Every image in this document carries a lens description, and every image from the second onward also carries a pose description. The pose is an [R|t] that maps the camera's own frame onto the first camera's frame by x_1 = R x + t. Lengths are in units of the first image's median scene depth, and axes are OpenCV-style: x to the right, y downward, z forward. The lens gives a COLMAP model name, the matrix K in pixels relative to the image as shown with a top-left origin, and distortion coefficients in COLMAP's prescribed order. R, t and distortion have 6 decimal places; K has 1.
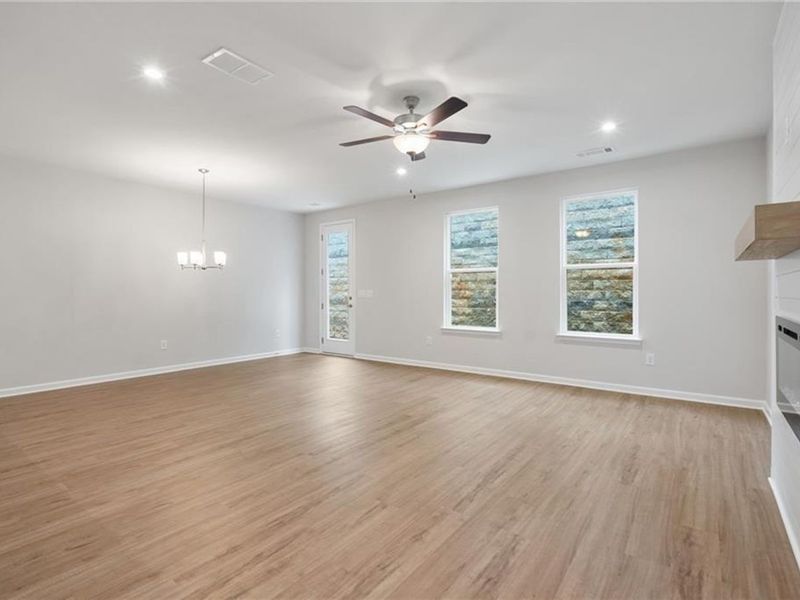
lens RADIAL K [[415.8, 0, 401.5], [0, 415.8, 298.5], [0, 0, 1]] dist [-0.001414, -0.000588]
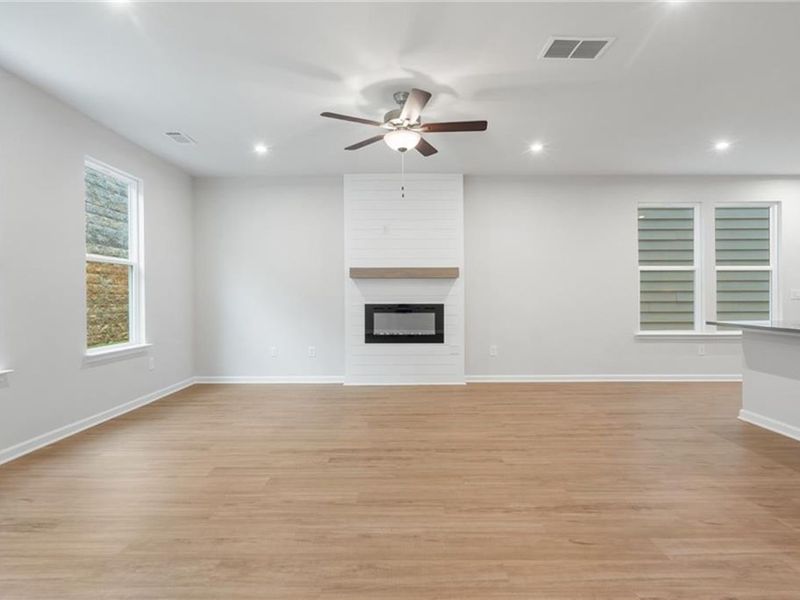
lens RADIAL K [[415.8, 0, 401.5], [0, 415.8, 298.5], [0, 0, 1]] dist [-0.001414, -0.000588]
pose [[-0.580398, 0.003260, 0.814326, -0.443482], [0.016746, 0.999828, 0.007933, -0.004744], [-0.814161, 0.018241, -0.580353, 0.889582]]
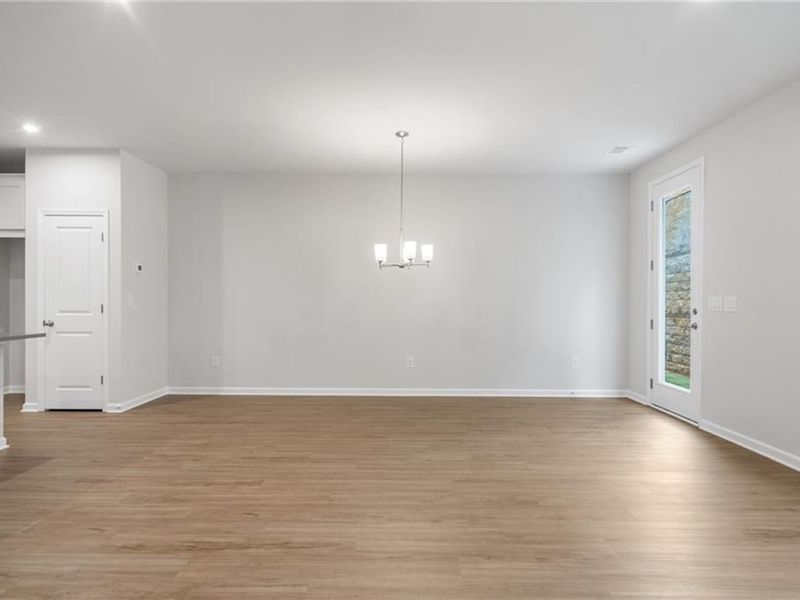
lens RADIAL K [[457.2, 0, 400.0], [0, 457.2, 300.0], [0, 0, 1]] dist [-0.002200, -0.000676]
pose [[0.579247, 0.004406, -0.815140, 0.161239], [-0.016749, 0.999839, -0.006497, -0.006252], [0.814980, 0.017416, 0.579228, 0.456049]]
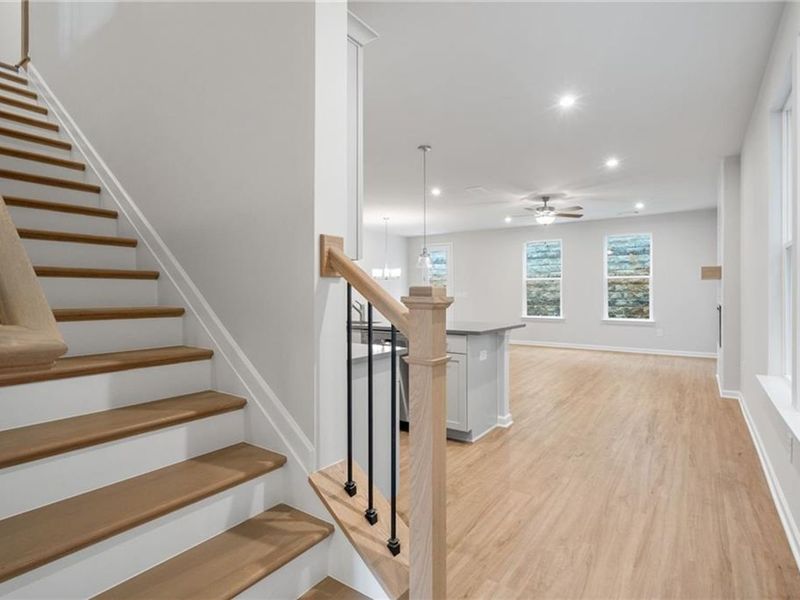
lens RADIAL K [[417.2, 0, 398.9], [0, 417.2, 294.5], [0, 0, 1]] dist [-0.019284, 0.000360]
pose [[1.000000, 0.000672, 0.000569, -0.388922], [-0.000665, 0.999917, -0.012856, 0.009759], [-0.000578, 0.012856, 0.999917, -0.573676]]
